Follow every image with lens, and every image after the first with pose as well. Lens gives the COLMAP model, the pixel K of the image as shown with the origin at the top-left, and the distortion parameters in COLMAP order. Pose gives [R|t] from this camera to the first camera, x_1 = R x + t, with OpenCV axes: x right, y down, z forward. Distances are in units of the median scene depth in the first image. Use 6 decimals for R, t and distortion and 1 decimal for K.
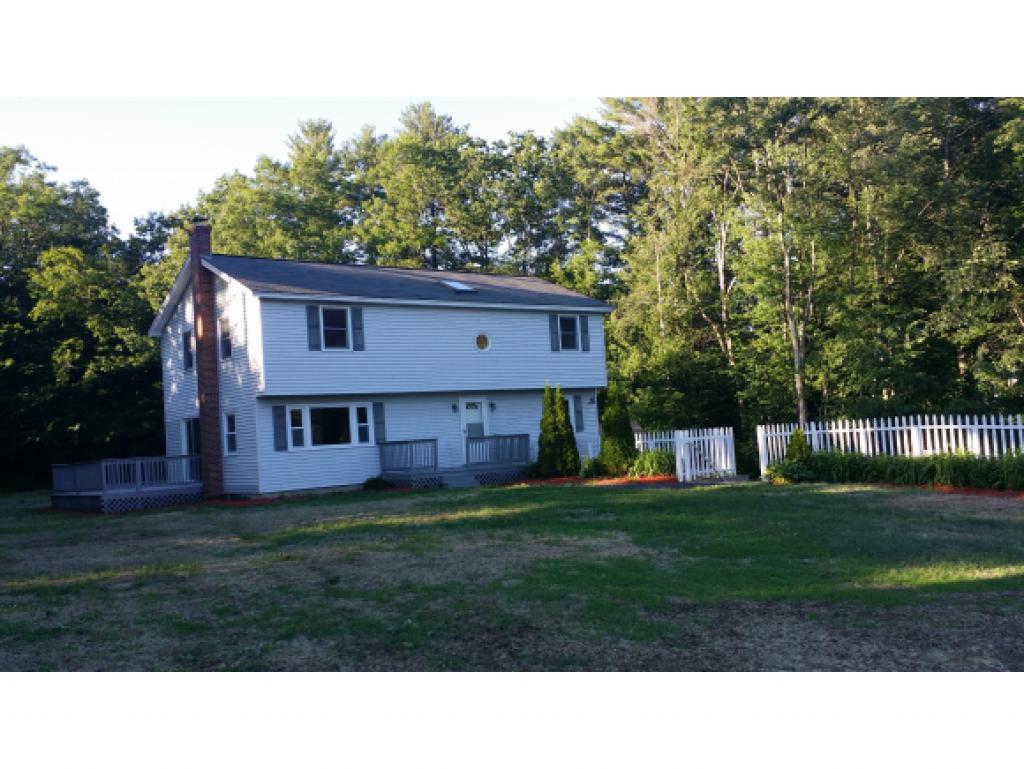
lens RADIAL K [[946.0, 0, 512.0], [0, 946.0, 384.5], [0, 0, 1]] dist [0.145486, -0.358608]
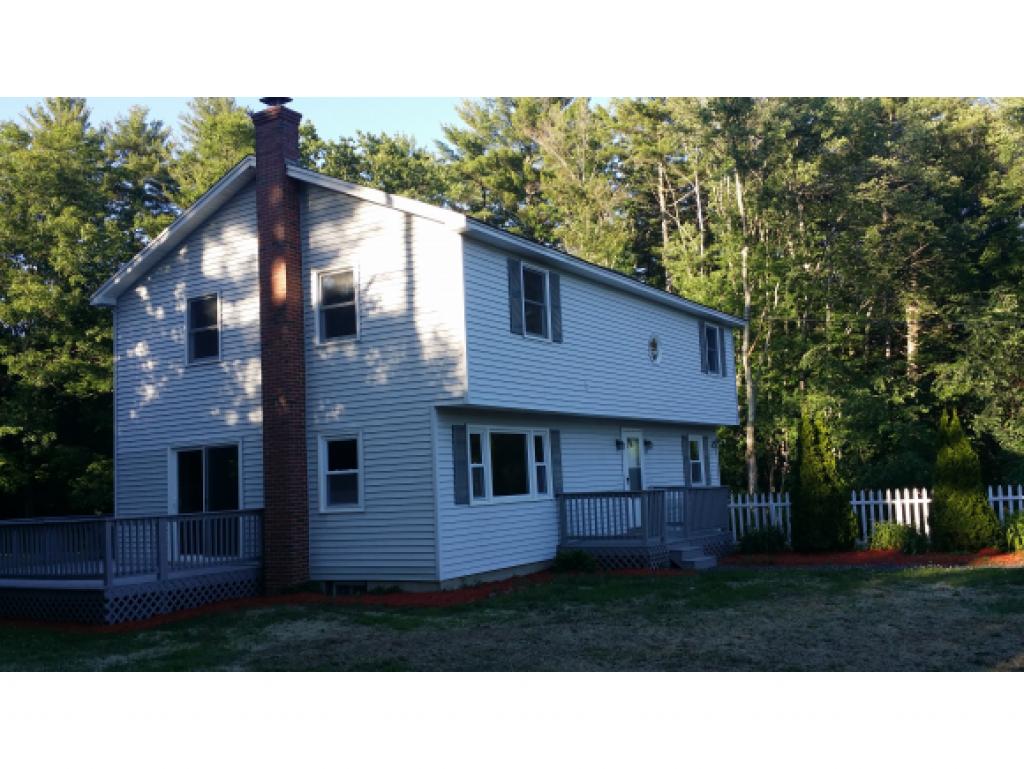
lens RADIAL K [[946.0, 0, 512.0], [0, 946.0, 384.5], [0, 0, 1]] dist [0.145486, -0.358608]
pose [[0.933232, 0.058309, 0.354511, -0.361619], [-0.034782, 0.996770, -0.072383, 0.032961], [-0.357586, 0.055220, 0.932246, 0.394231]]
